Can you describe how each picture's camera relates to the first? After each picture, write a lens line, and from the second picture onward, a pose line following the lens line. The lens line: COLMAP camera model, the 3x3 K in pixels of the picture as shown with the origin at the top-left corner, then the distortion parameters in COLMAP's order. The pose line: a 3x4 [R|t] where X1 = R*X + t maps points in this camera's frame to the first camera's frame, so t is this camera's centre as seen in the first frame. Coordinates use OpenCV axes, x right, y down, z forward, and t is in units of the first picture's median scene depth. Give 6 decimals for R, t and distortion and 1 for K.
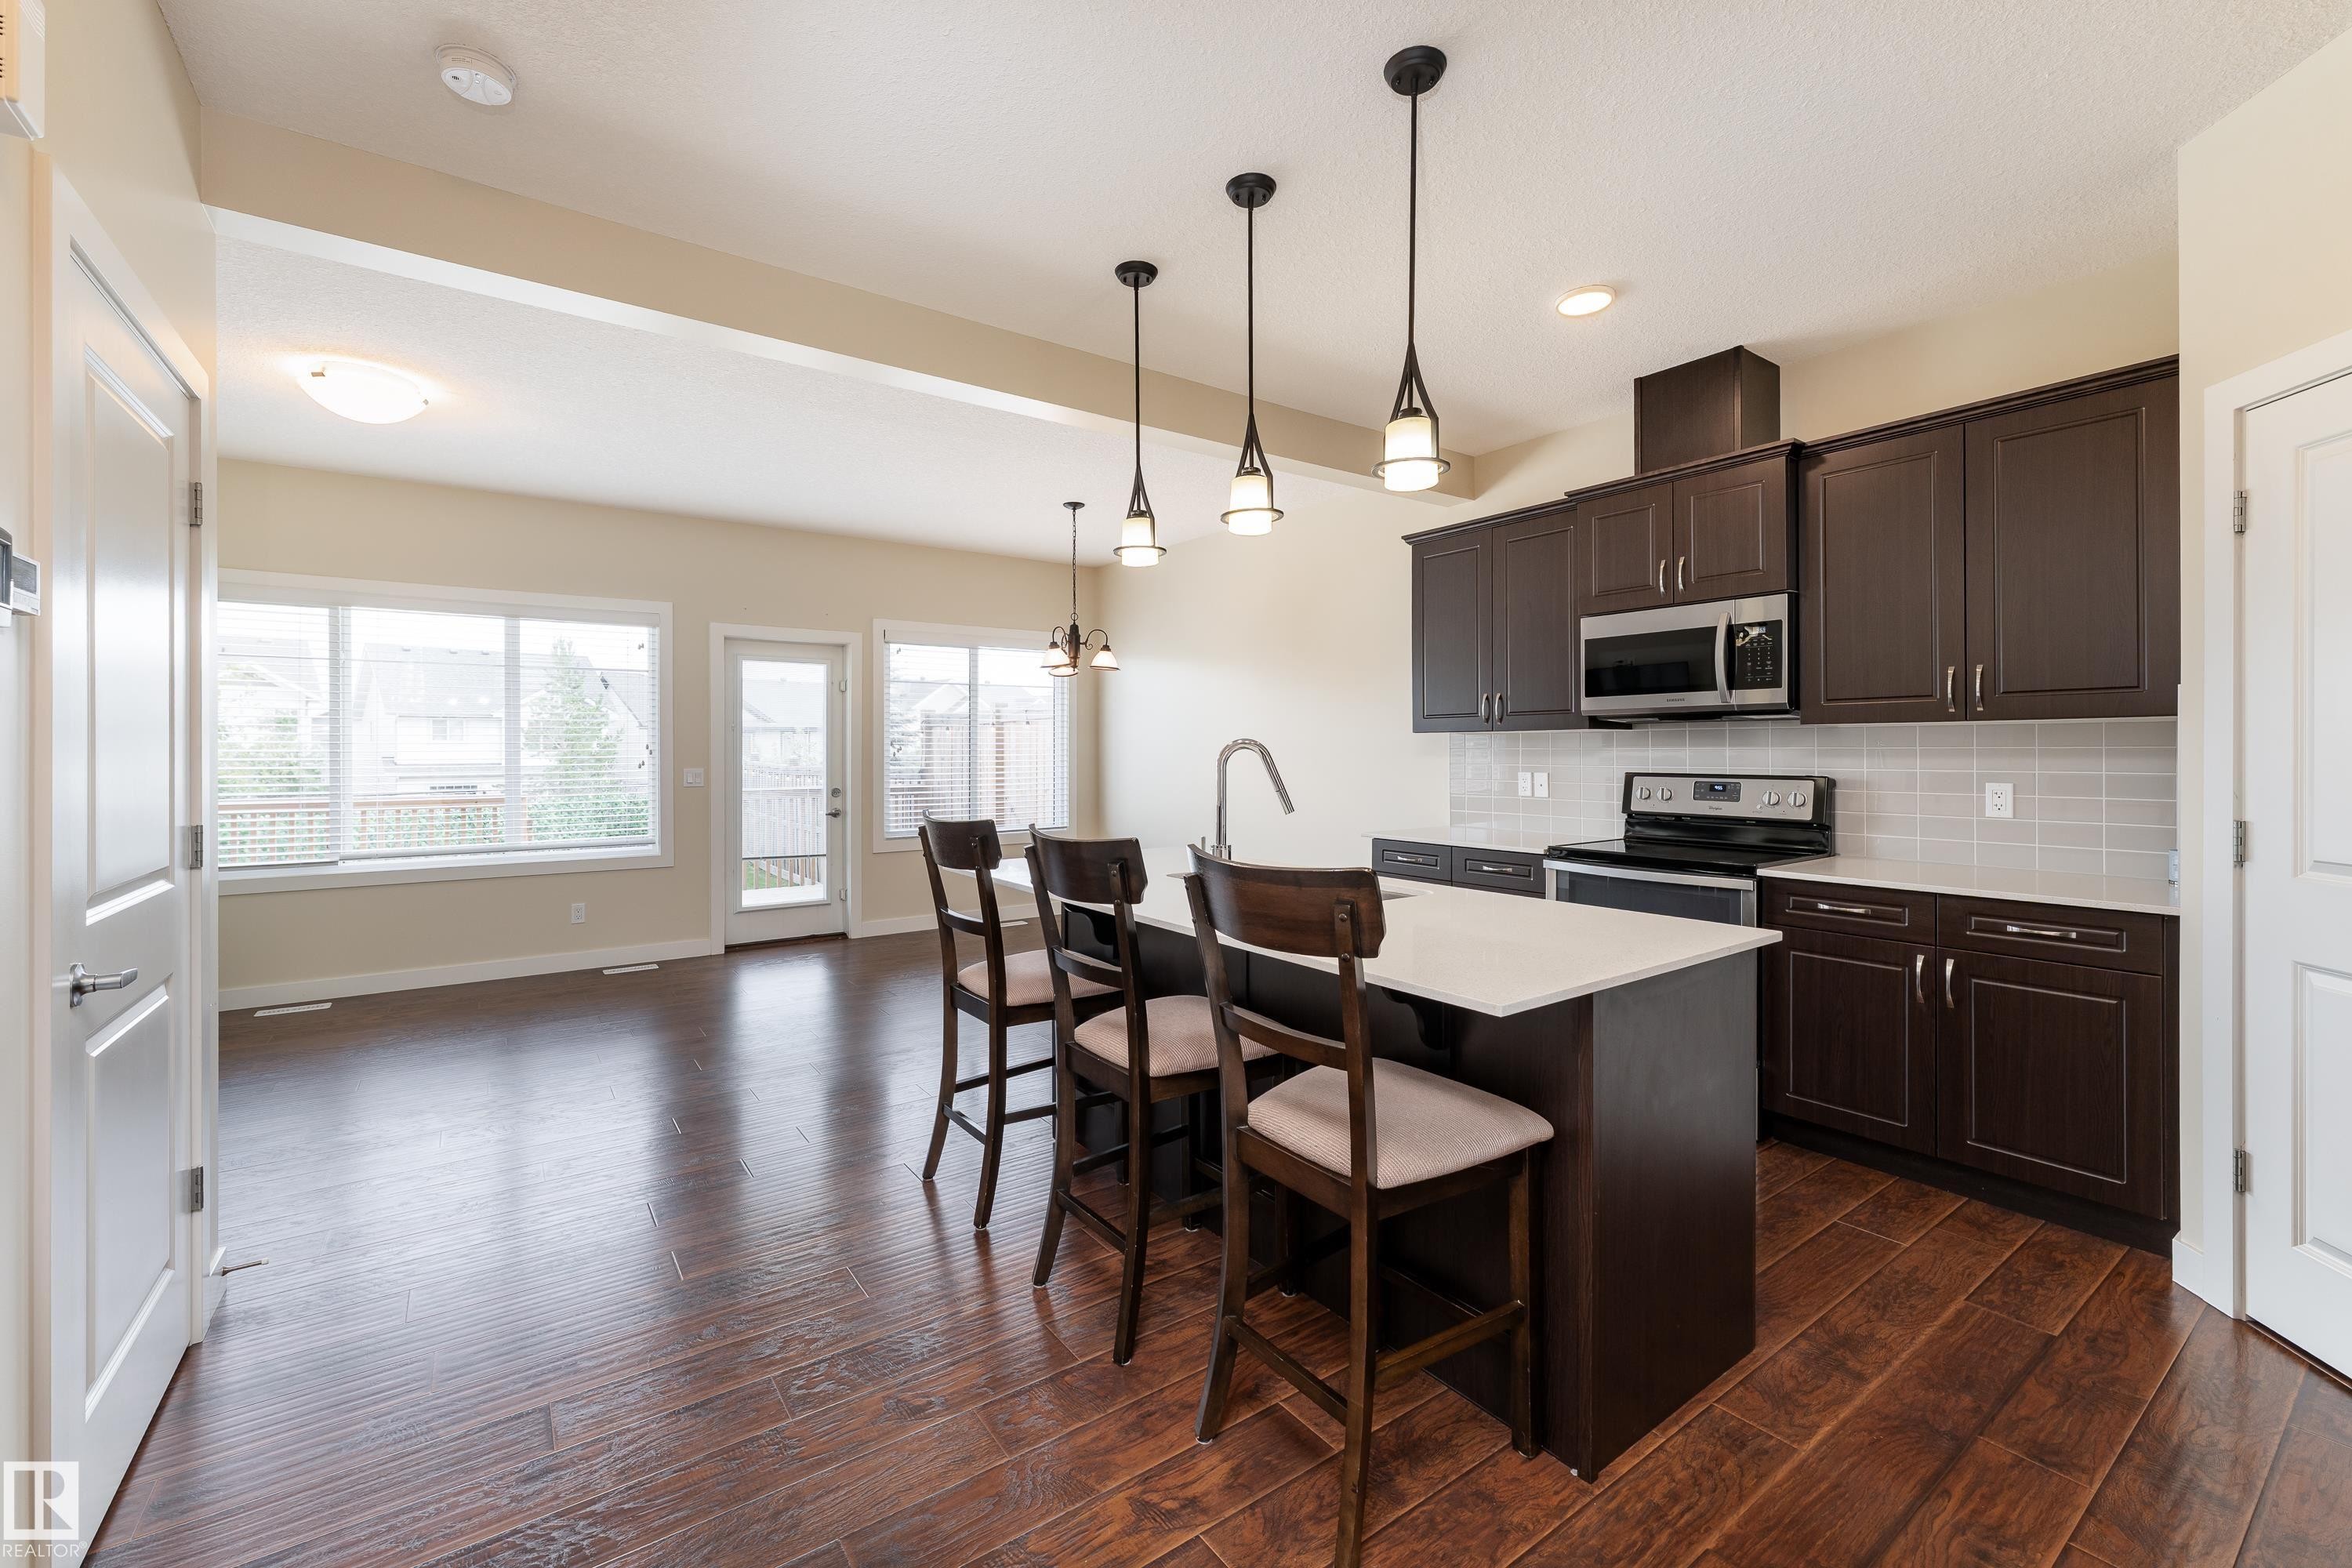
lens RADIAL K [[939.3, 0, 1165.1], [0, 939.3, 777.7], [0, 0, 1]] dist [0.001145, 0.000179]
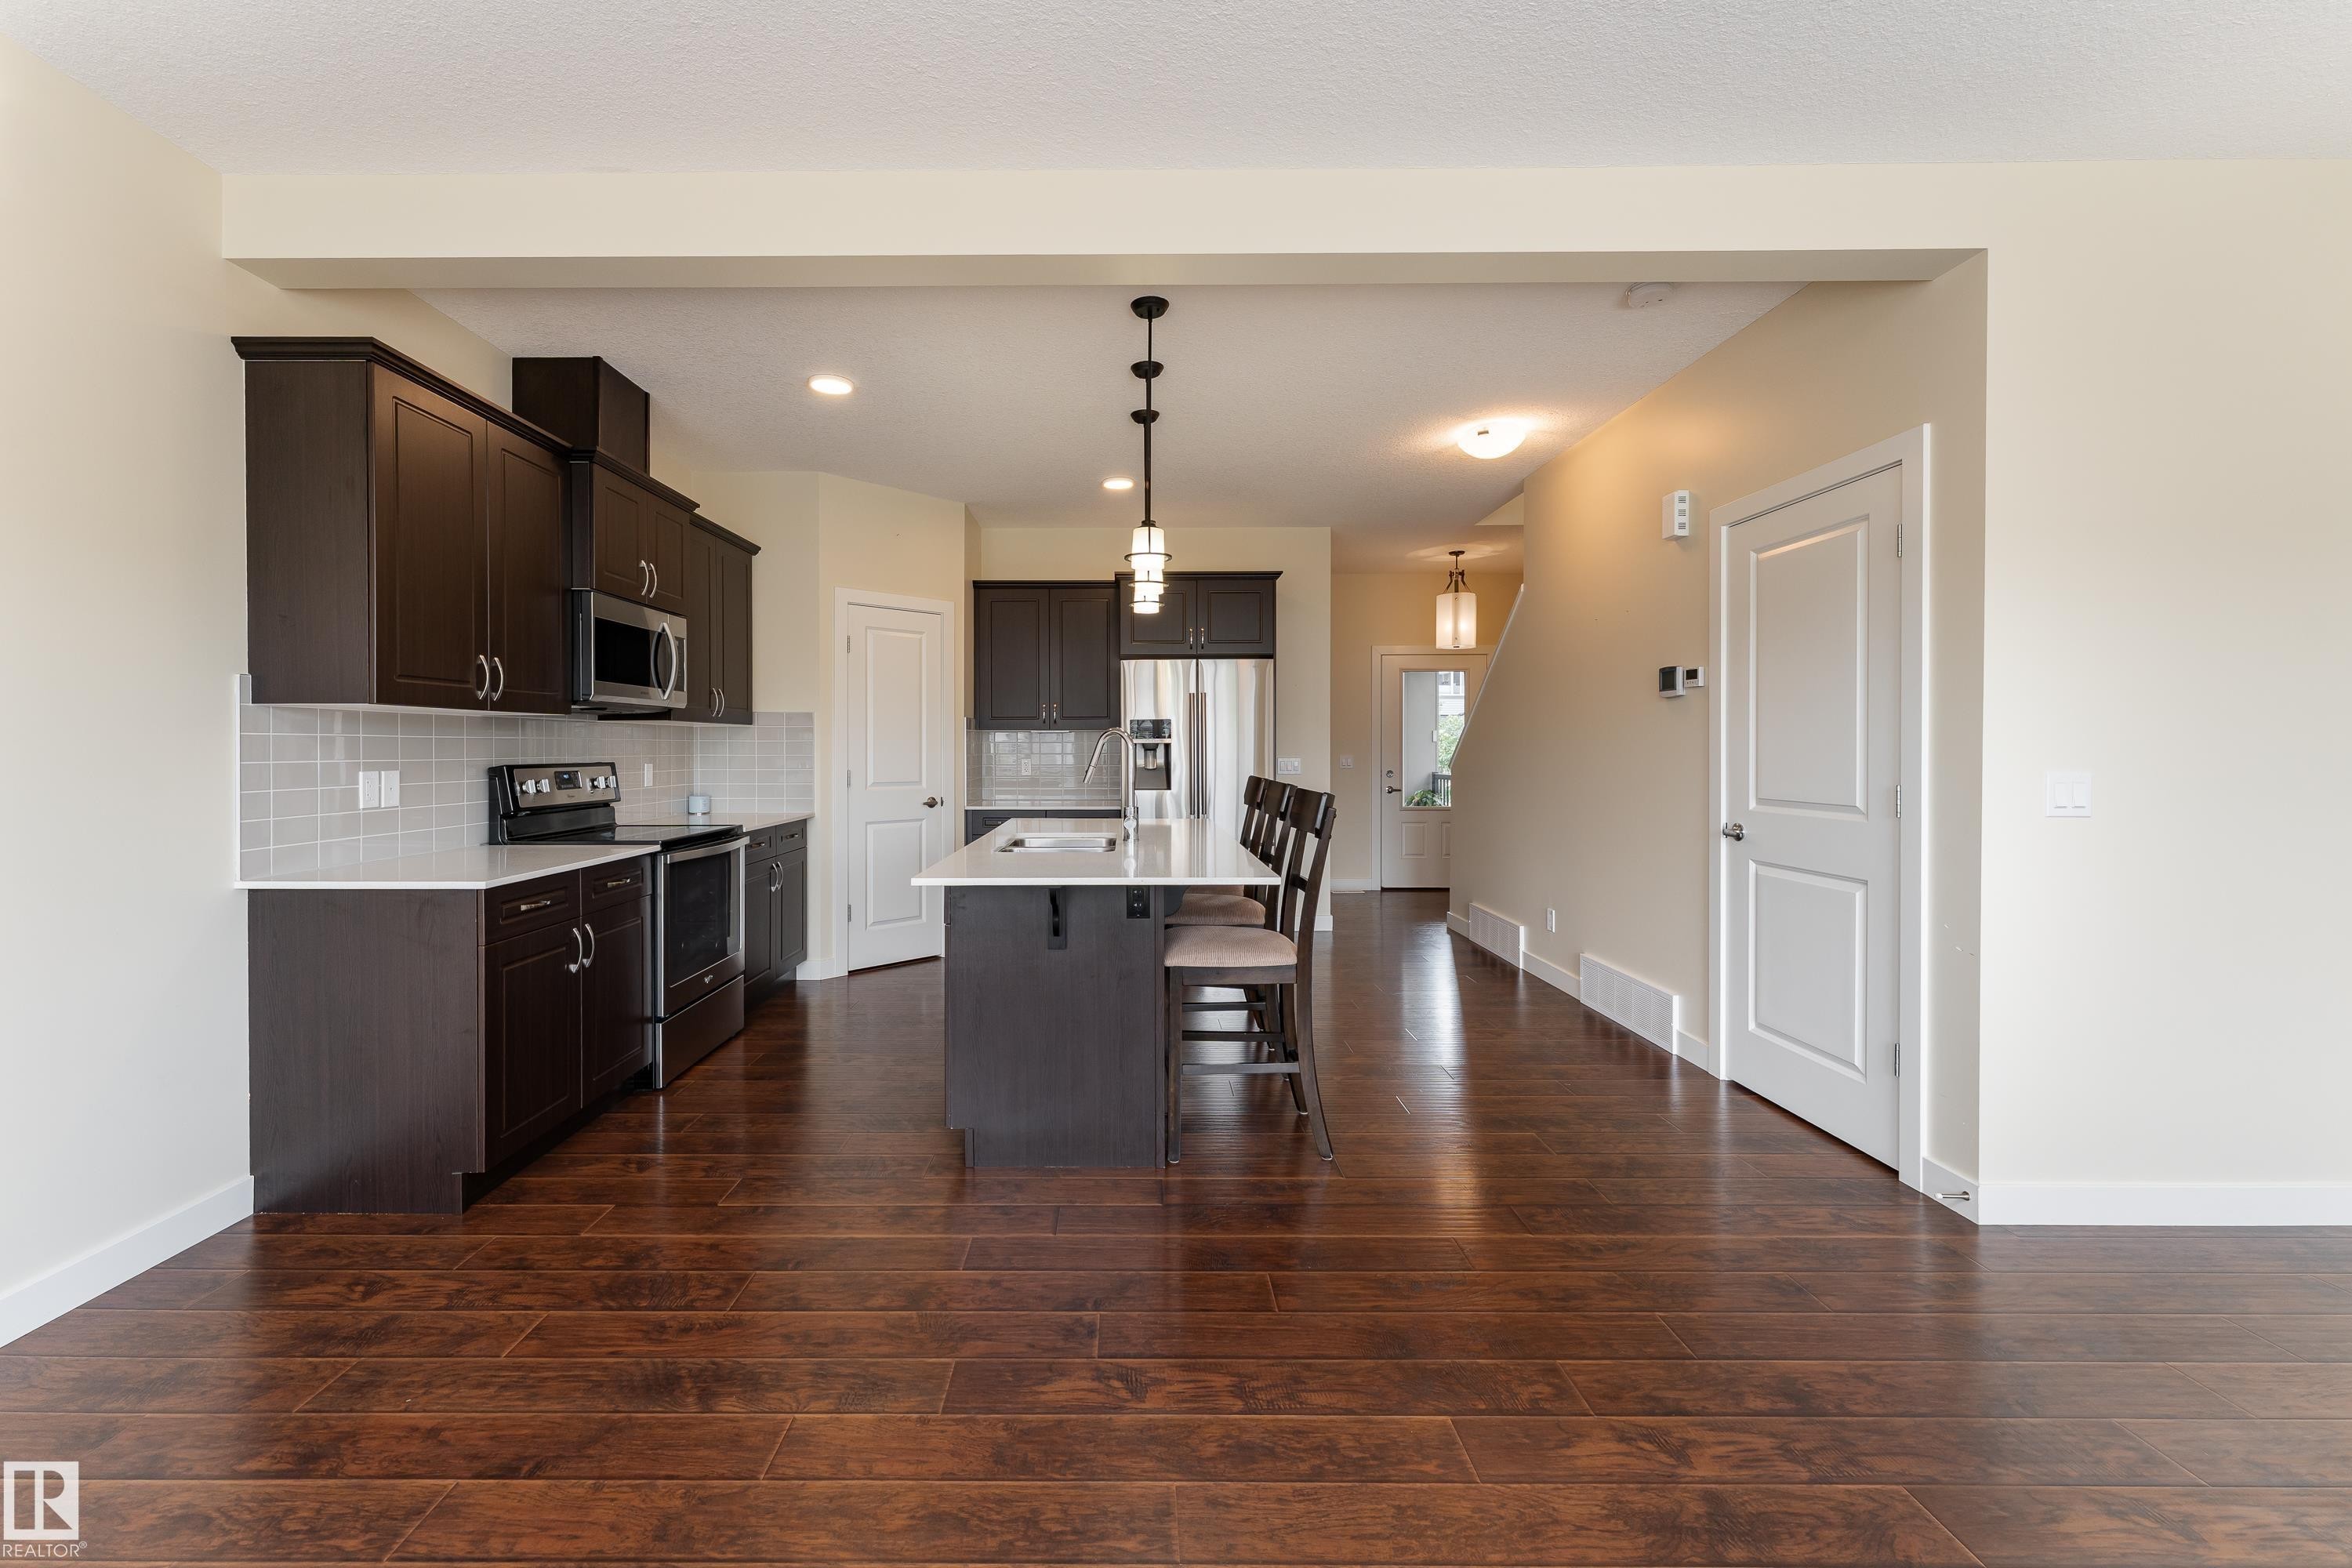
lens RADIAL K [[965.6, 0, 1121.4], [0, 965.6, 756.4], [0, 0, 1]] dist [-0.000034, 0.000033]
pose [[-0.804467, -0.000676, 0.593997, -0.353012], [0.023022, 0.999212, 0.032318, -0.021183], [-0.593551, 0.039674, -0.803818, 1.002079]]
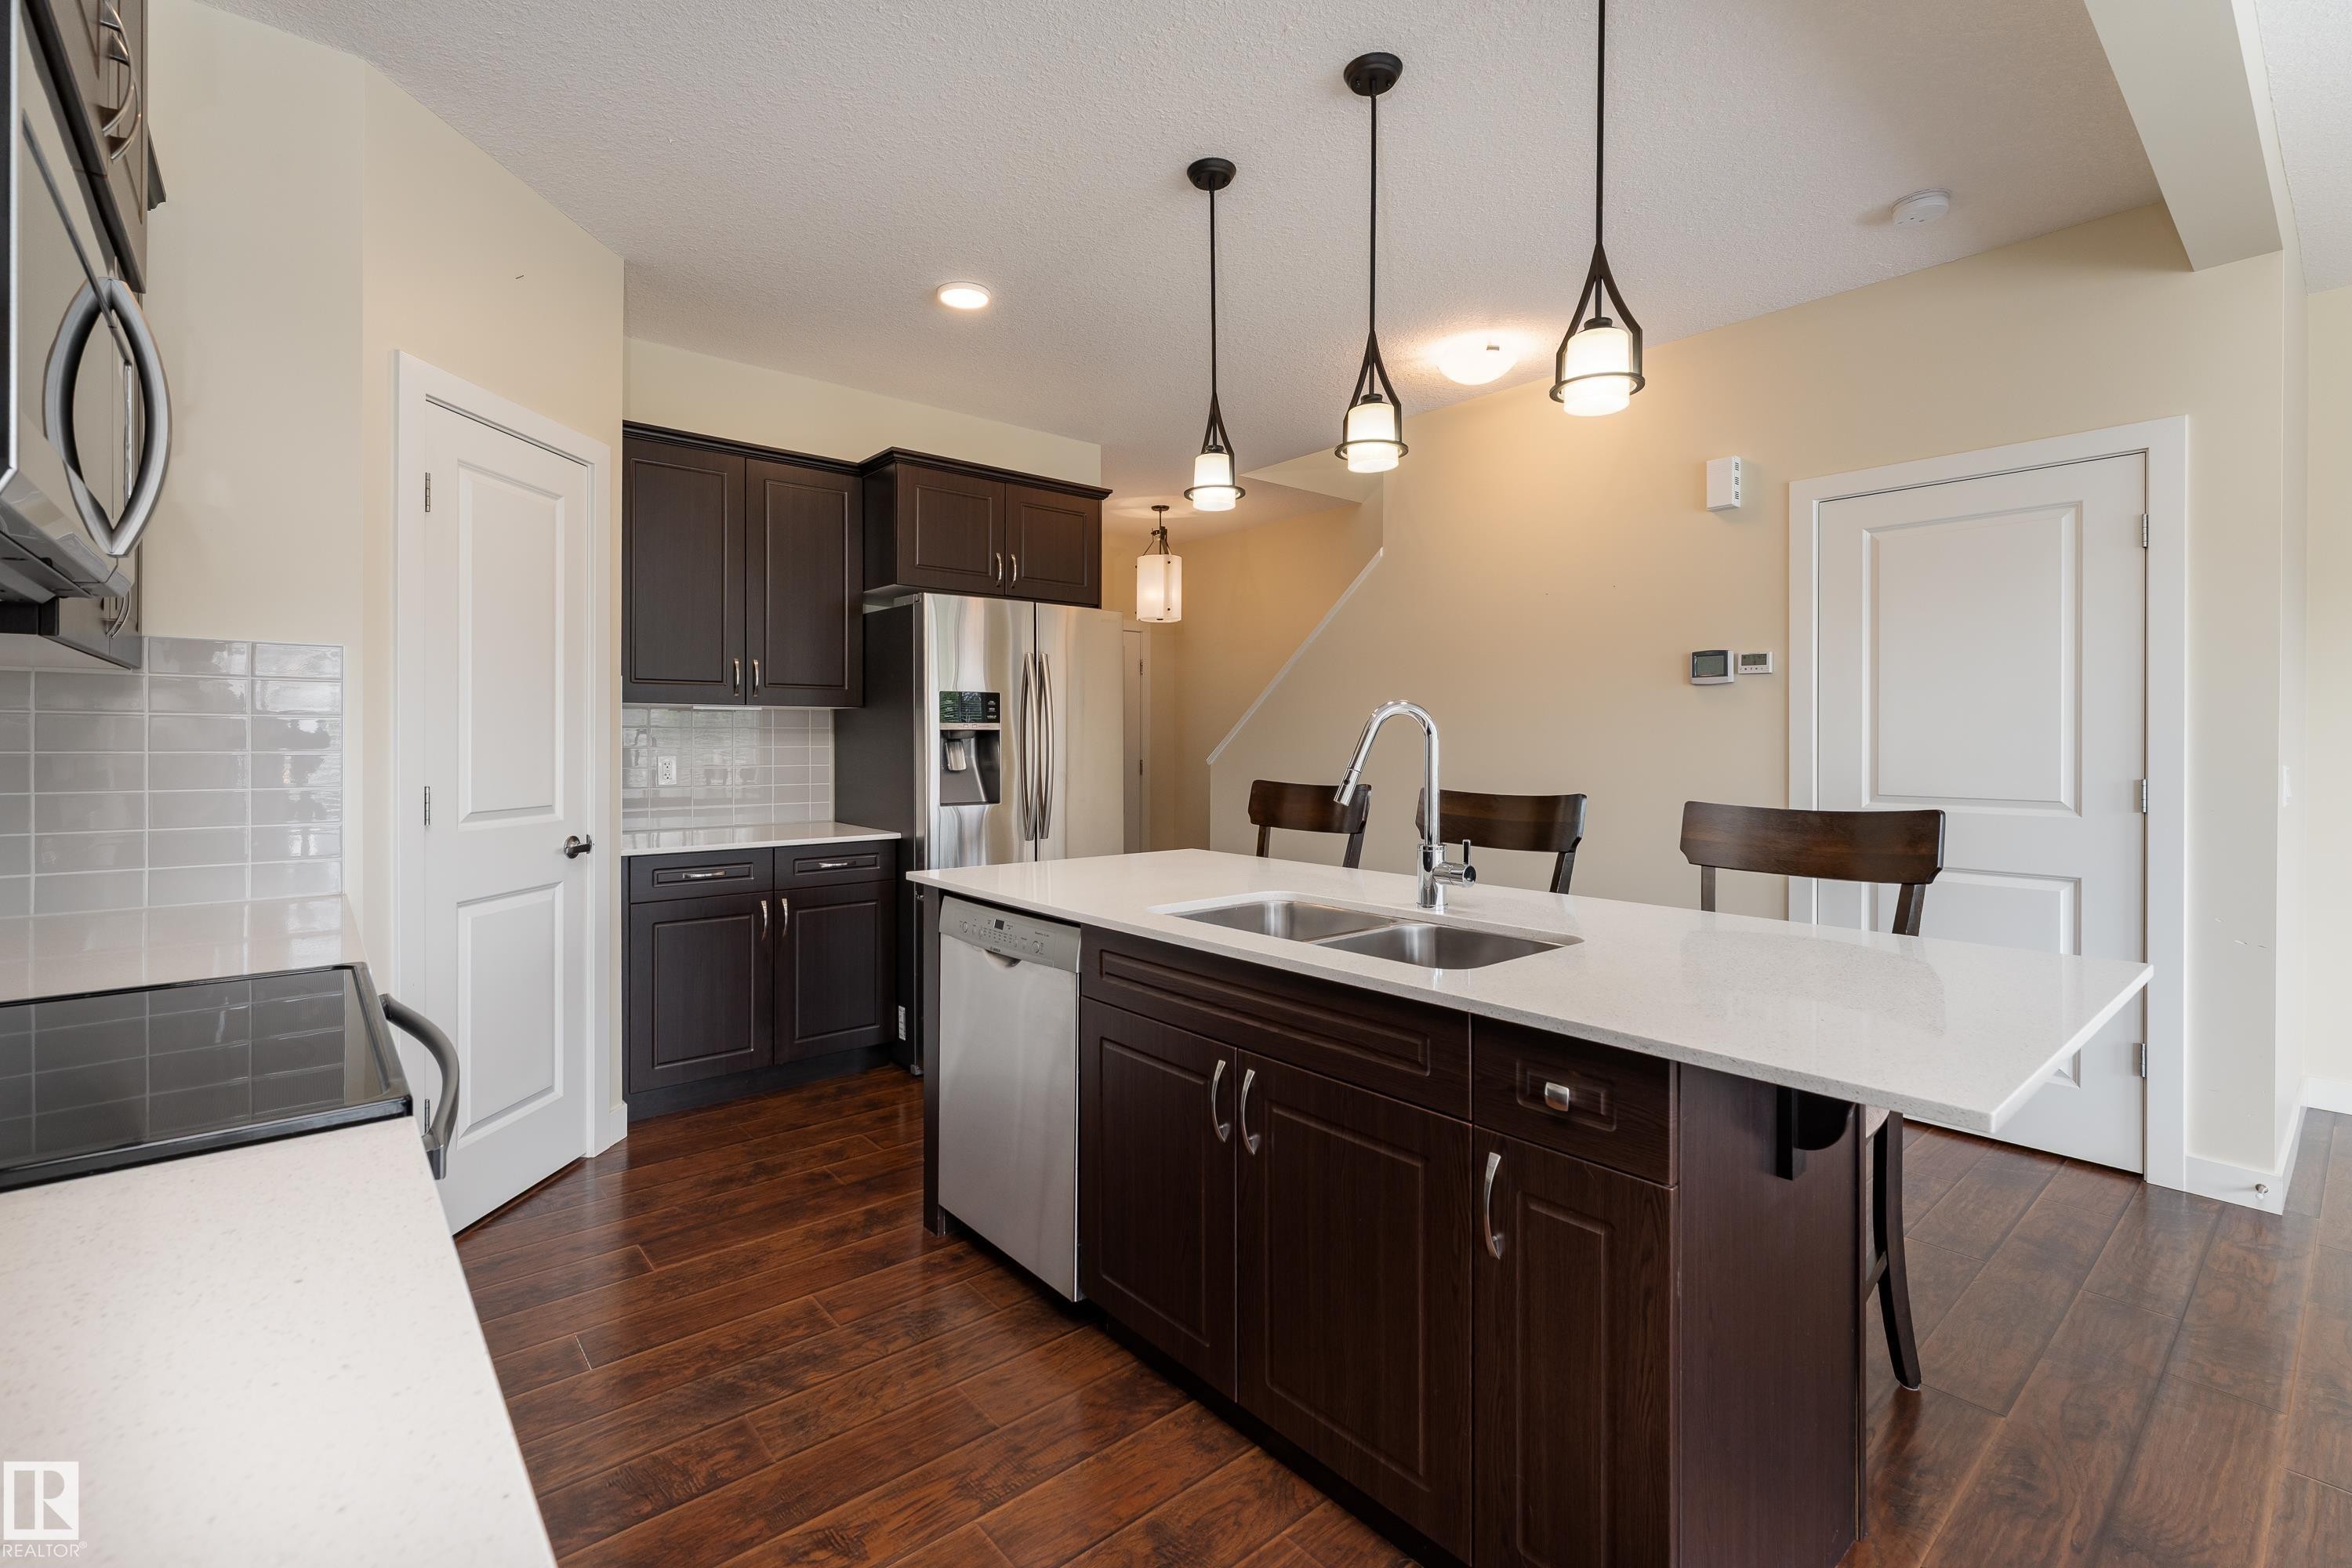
lens RADIAL K [[1032.3, 0, 1153.2], [0, 1032.3, 742.5], [0, 0, 1]] dist [0.002397, -0.000169]
pose [[-0.997844, 0.000788, -0.065625, 0.161394], [-0.001534, 0.999375, 0.035325, -0.017404], [0.065611, 0.035350, -0.997219, 0.849722]]
